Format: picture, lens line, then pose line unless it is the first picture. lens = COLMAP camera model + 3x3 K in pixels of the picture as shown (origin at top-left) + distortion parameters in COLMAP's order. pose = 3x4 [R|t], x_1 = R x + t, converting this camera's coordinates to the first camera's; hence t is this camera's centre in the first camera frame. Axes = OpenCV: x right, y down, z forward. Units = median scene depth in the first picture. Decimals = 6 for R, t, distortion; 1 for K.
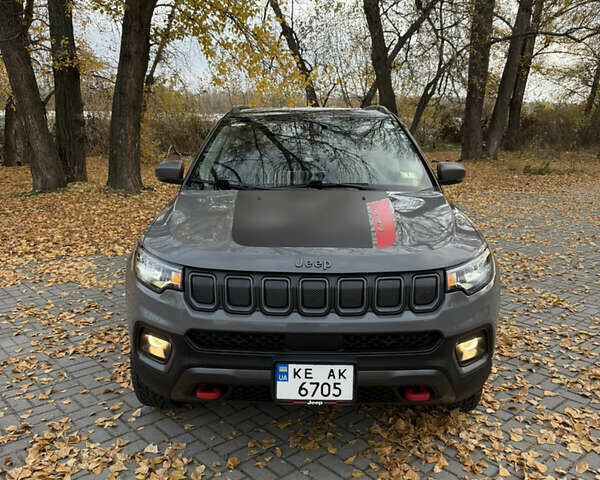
lens RADIAL K [[589.7, 0, 302.1], [0, 589.7, 239.7], [0, 0, 1]] dist [0.021000, 0.000000]
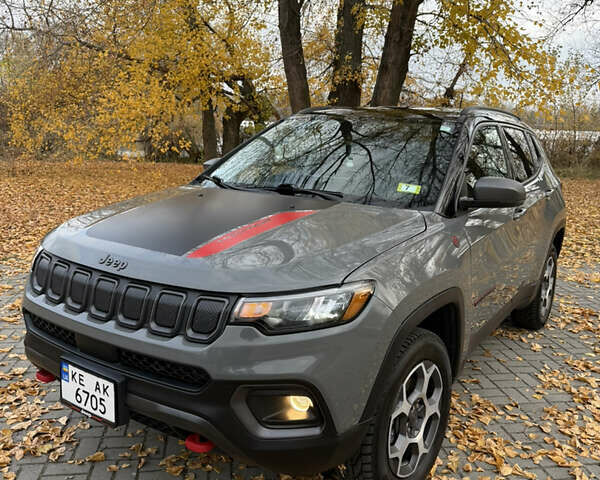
lens RADIAL K [[589.7, 0, 300.8], [0, 589.7, 240.4], [0, 0, 1]] dist [0.021000, 0.000000]
pose [[0.825046, 0.125934, -0.550854, 0.511794], [-0.141106, 0.989881, 0.014960, -0.032105], [0.547164, 0.065386, 0.834468, 0.271386]]
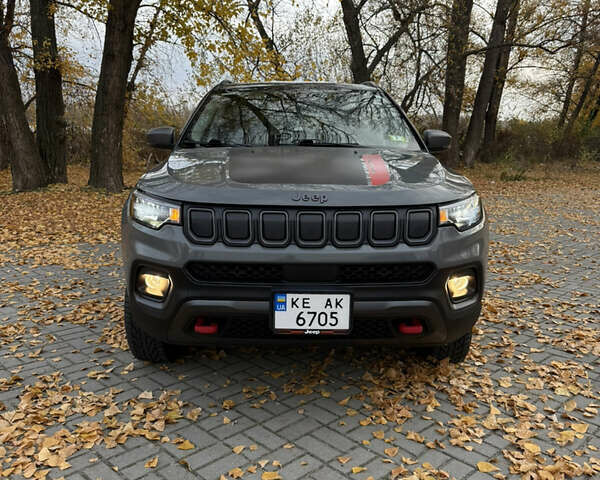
lens RADIAL K [[589.7, 0, 297.2], [0, 589.7, 239.9], [0, 0, 1]] dist [0.021000, 0.000000]
pose [[0.999545, 0.001803, 0.030092, -0.023451], [-0.000829, 0.999476, -0.032370, 0.100748], [-0.030135, 0.032330, 0.999023, -0.013058]]
